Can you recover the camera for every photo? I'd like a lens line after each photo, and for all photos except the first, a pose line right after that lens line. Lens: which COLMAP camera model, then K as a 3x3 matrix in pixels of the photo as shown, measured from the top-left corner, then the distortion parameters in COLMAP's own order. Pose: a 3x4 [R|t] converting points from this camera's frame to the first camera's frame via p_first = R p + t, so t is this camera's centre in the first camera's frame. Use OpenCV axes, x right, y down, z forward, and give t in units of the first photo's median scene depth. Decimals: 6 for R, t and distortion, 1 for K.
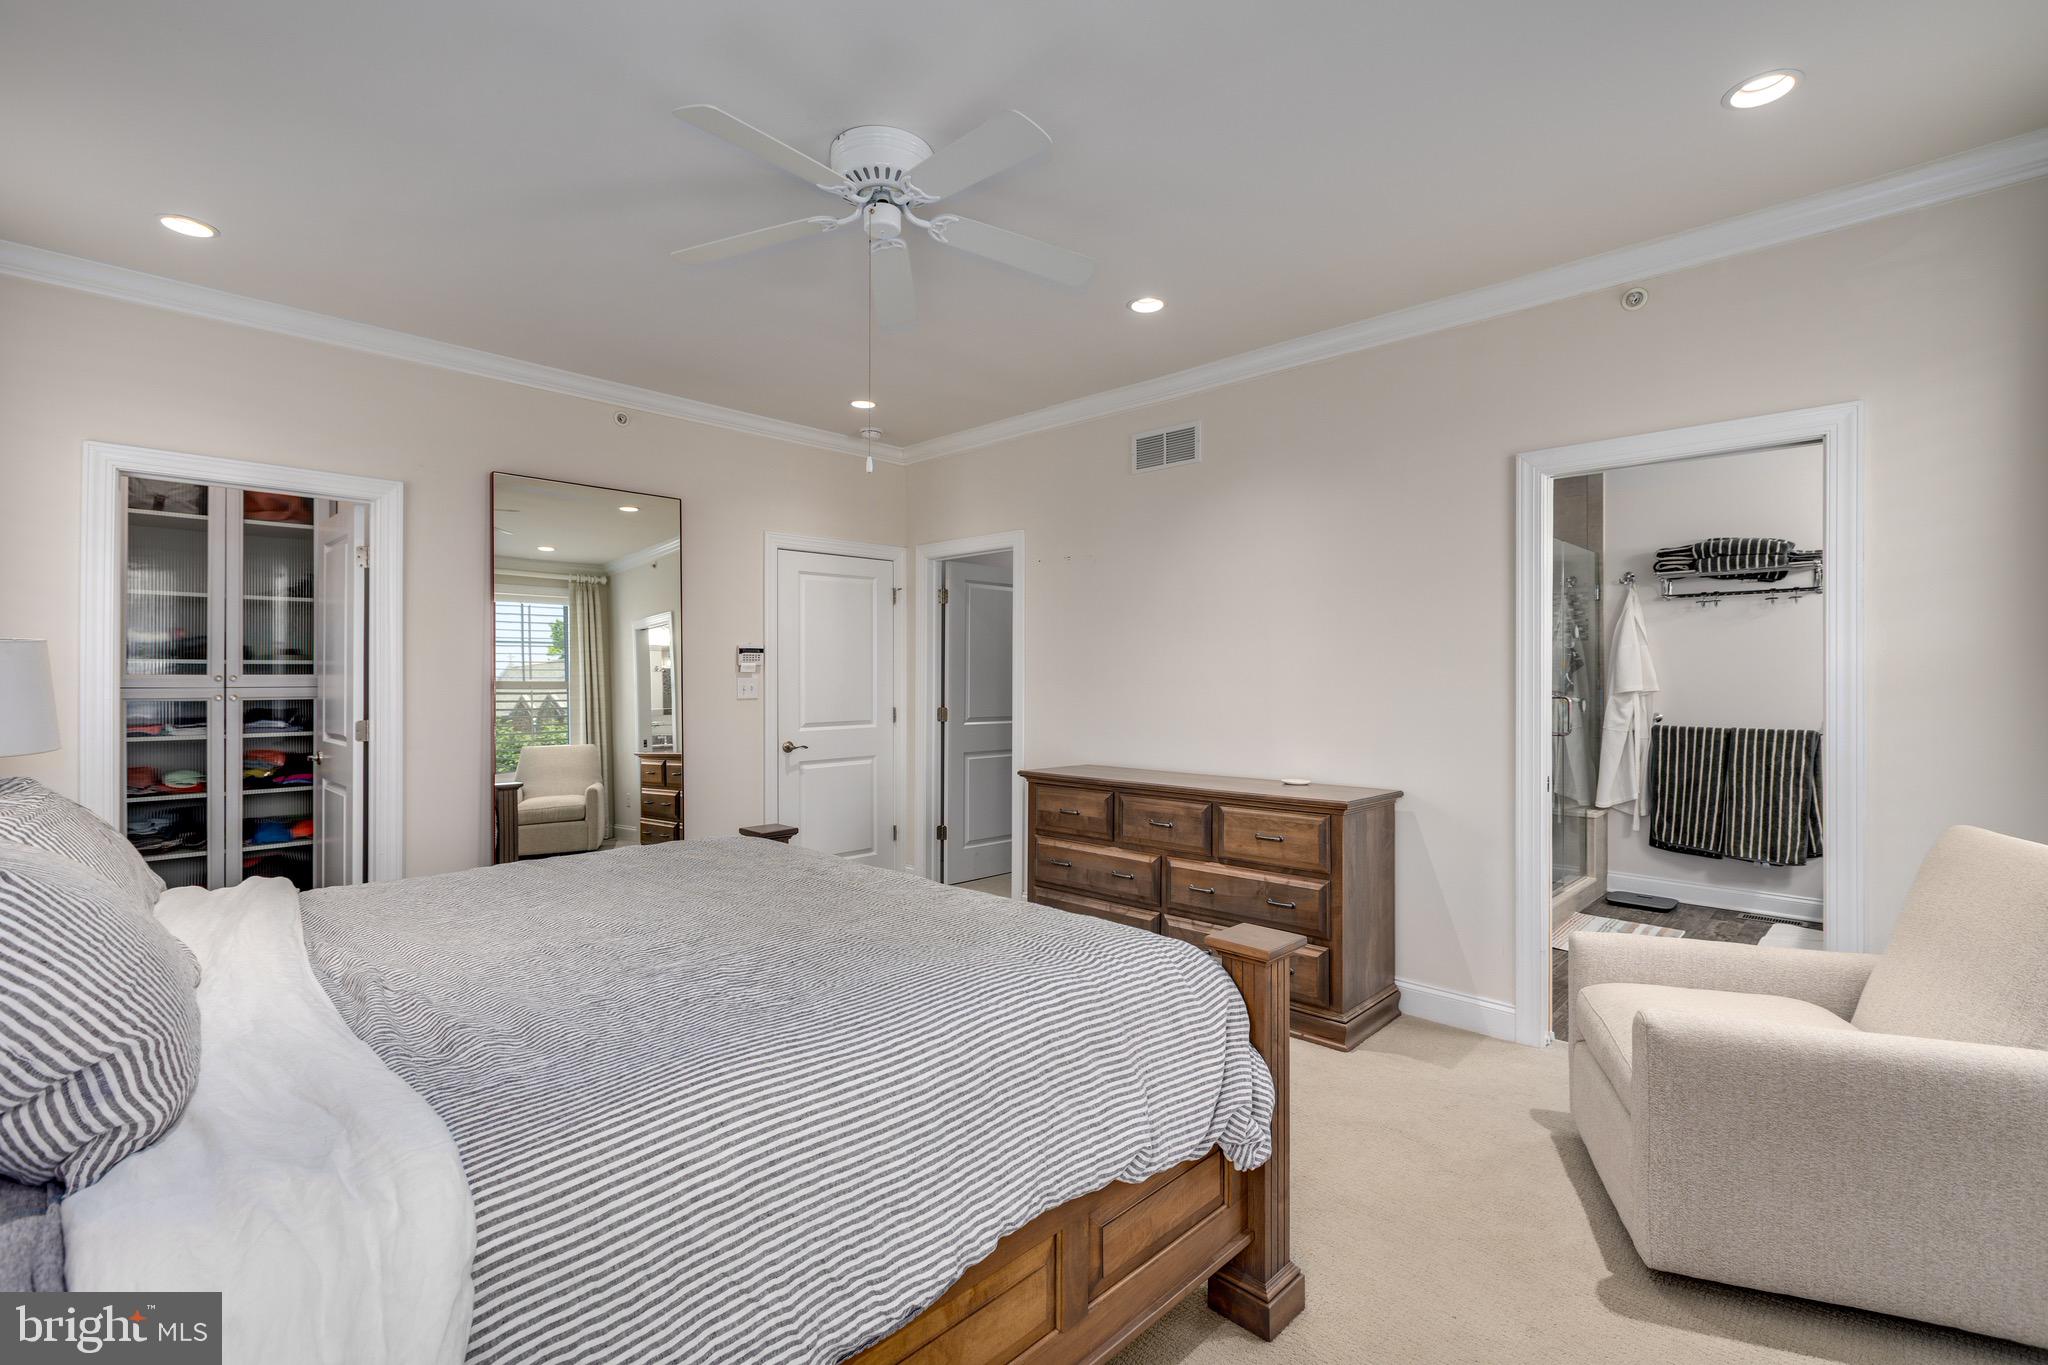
lens RADIAL K [[905.0, 0, 1029.2], [0, 905.0, 687.5], [0, 0, 1]] dist [-0.000617, 0.000233]
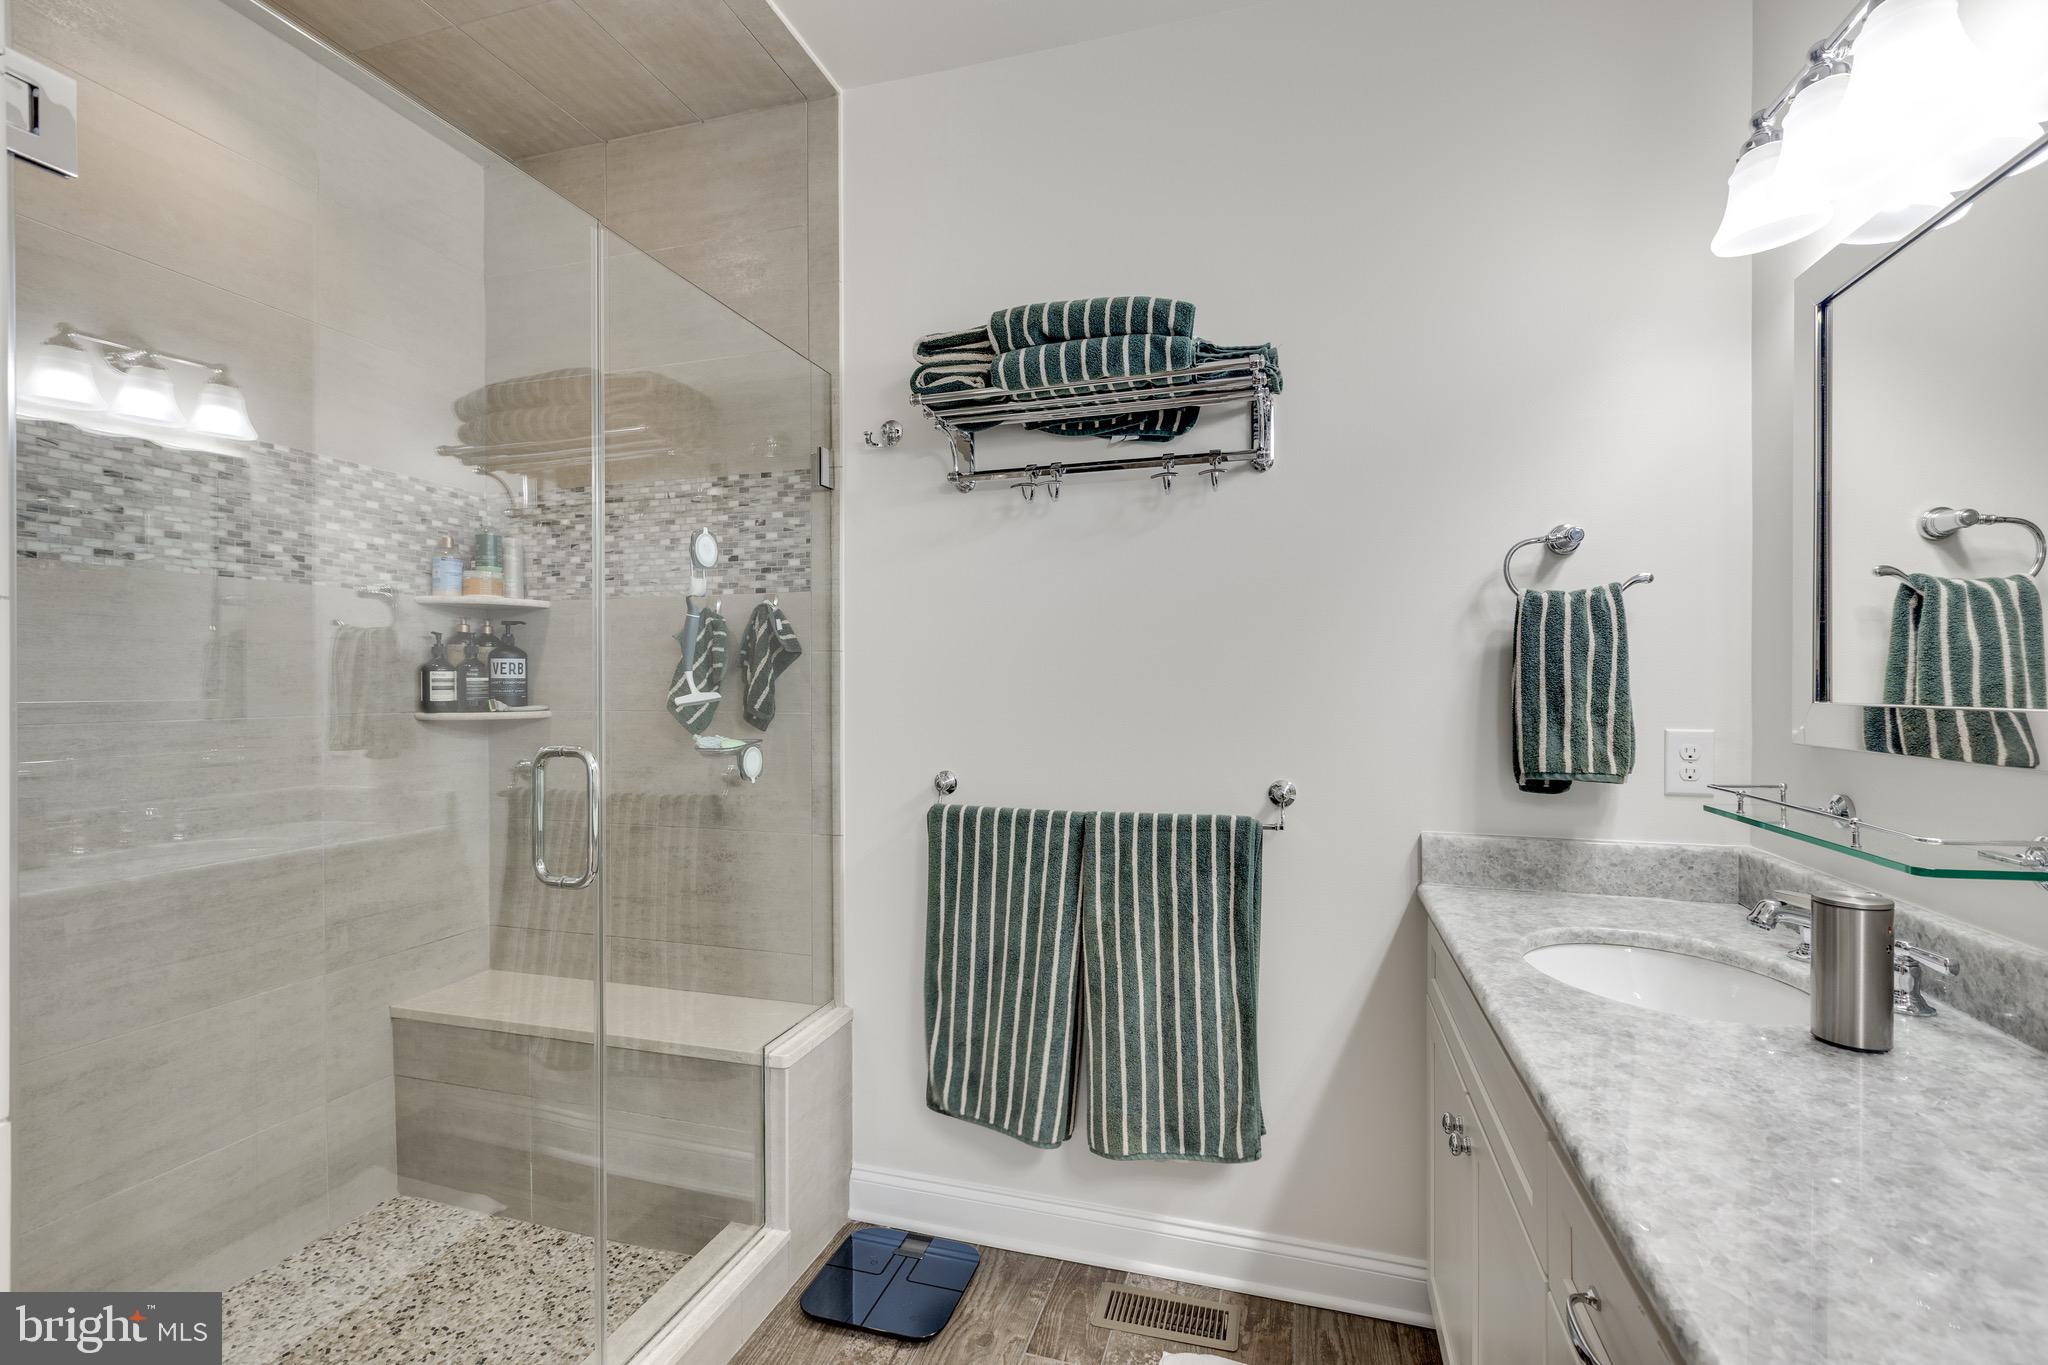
lens RADIAL K [[905.0, 0, 1029.2], [0, 905.0, 687.5], [0, 0, 1]] dist [-0.000617, 0.000233]
pose [[0.881455, -0.003512, 0.472254, 0.564525], [0.004717, 0.999988, -0.001368, -0.007915], [-0.472244, 0.003433, 0.881461, 0.660755]]
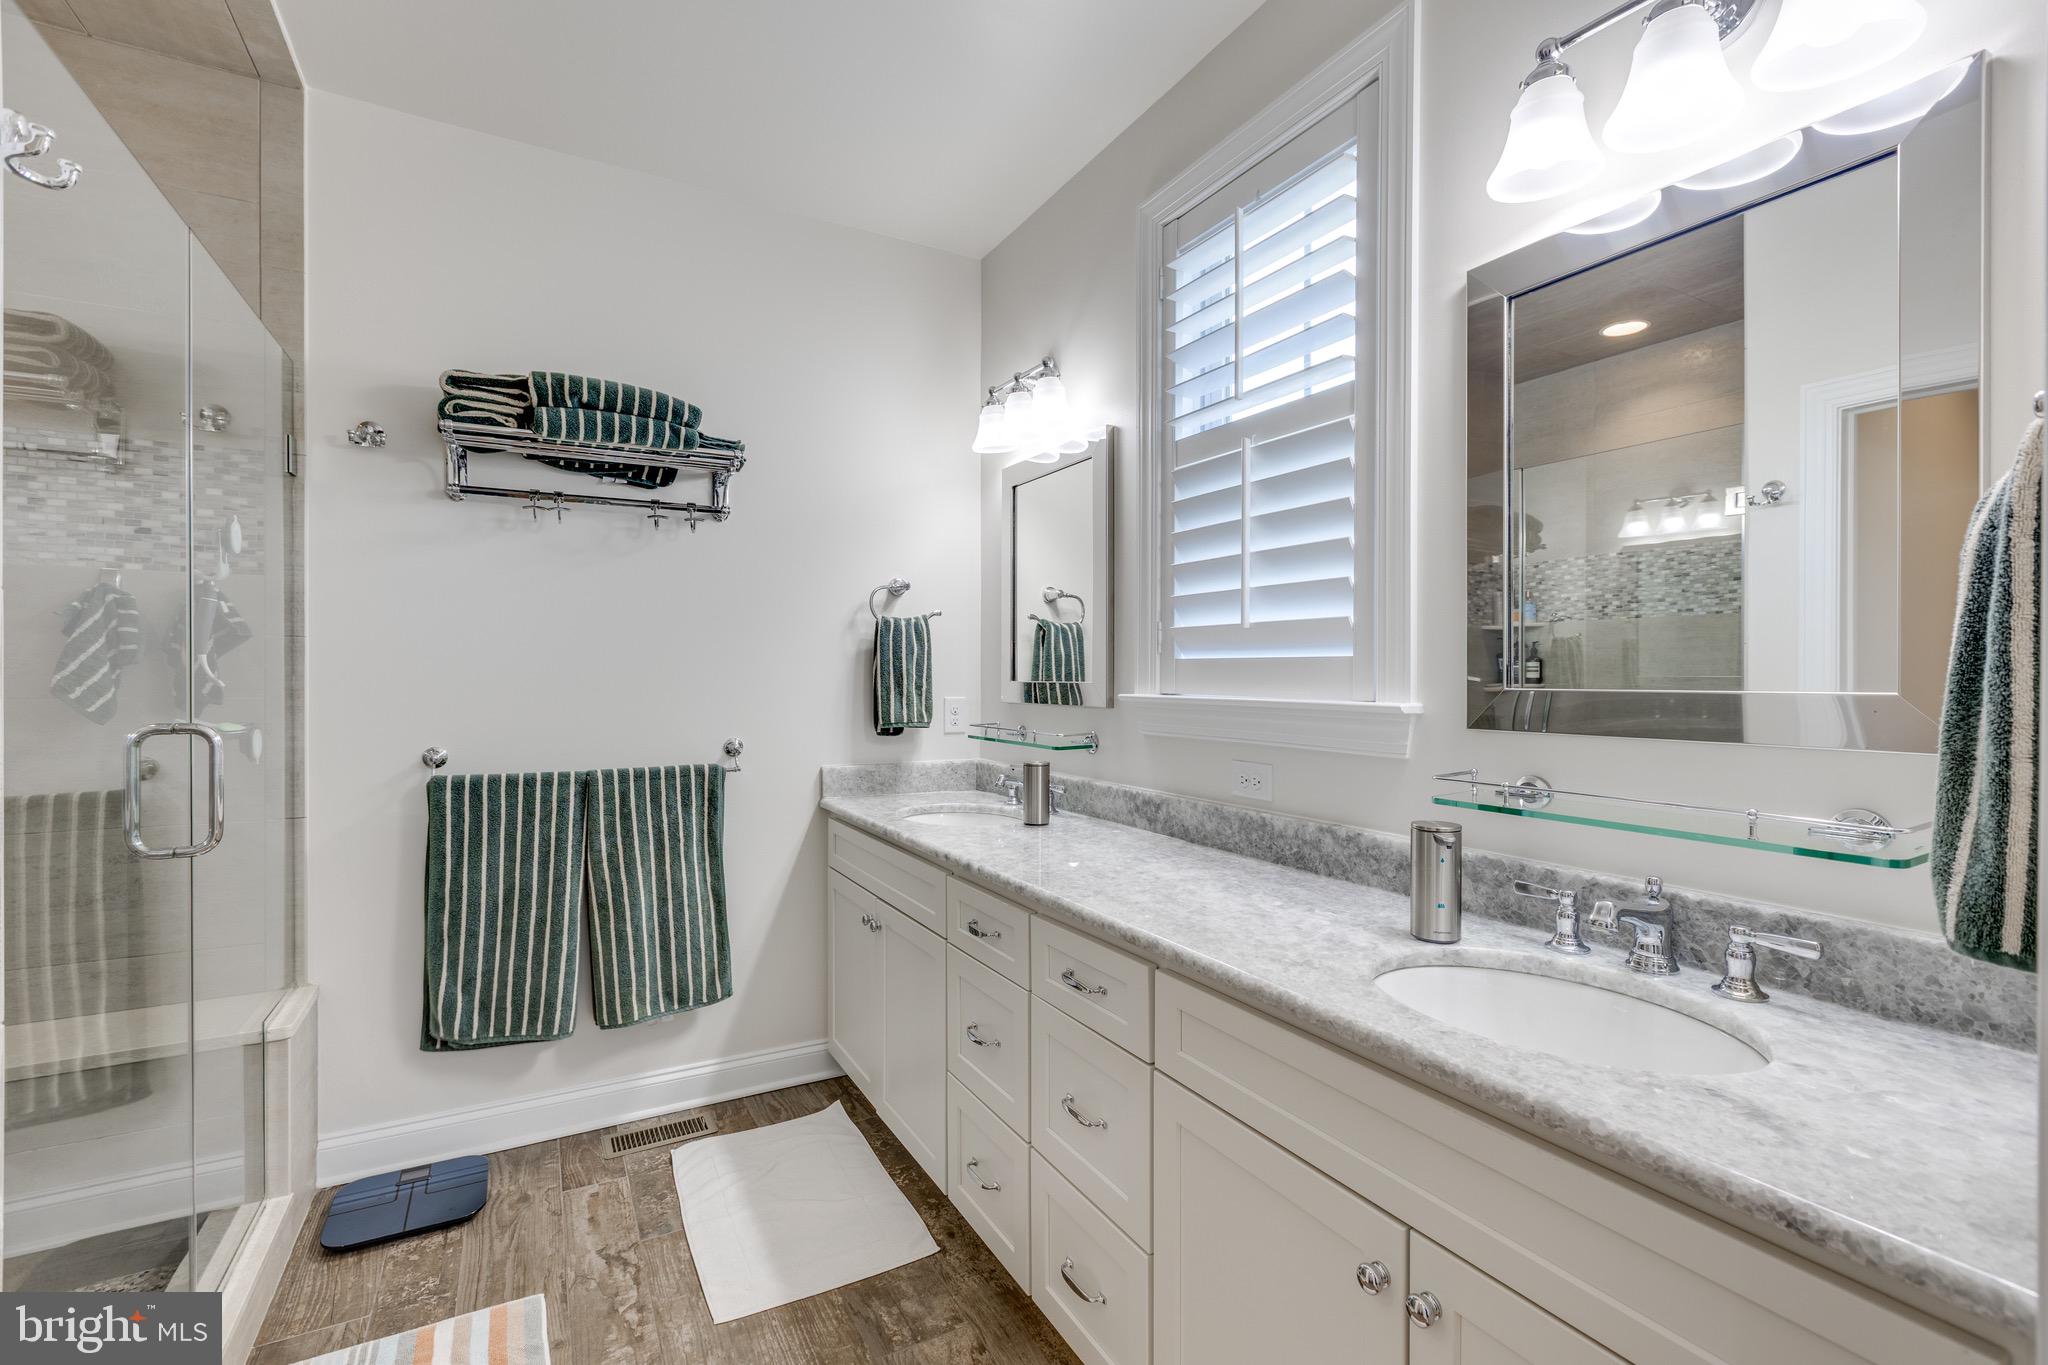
lens RADIAL K [[898.2, 0, 1014.3], [0, 898.2, 672.6], [0, 0, 1]] dist [-0.000215, 0.000067]
pose [[0.286354, 0.002062, 0.958122, 0.368394], [0.003000, 0.999991, -0.003049, -0.006242], [-0.958119, 0.003748, 0.286345, 0.628706]]
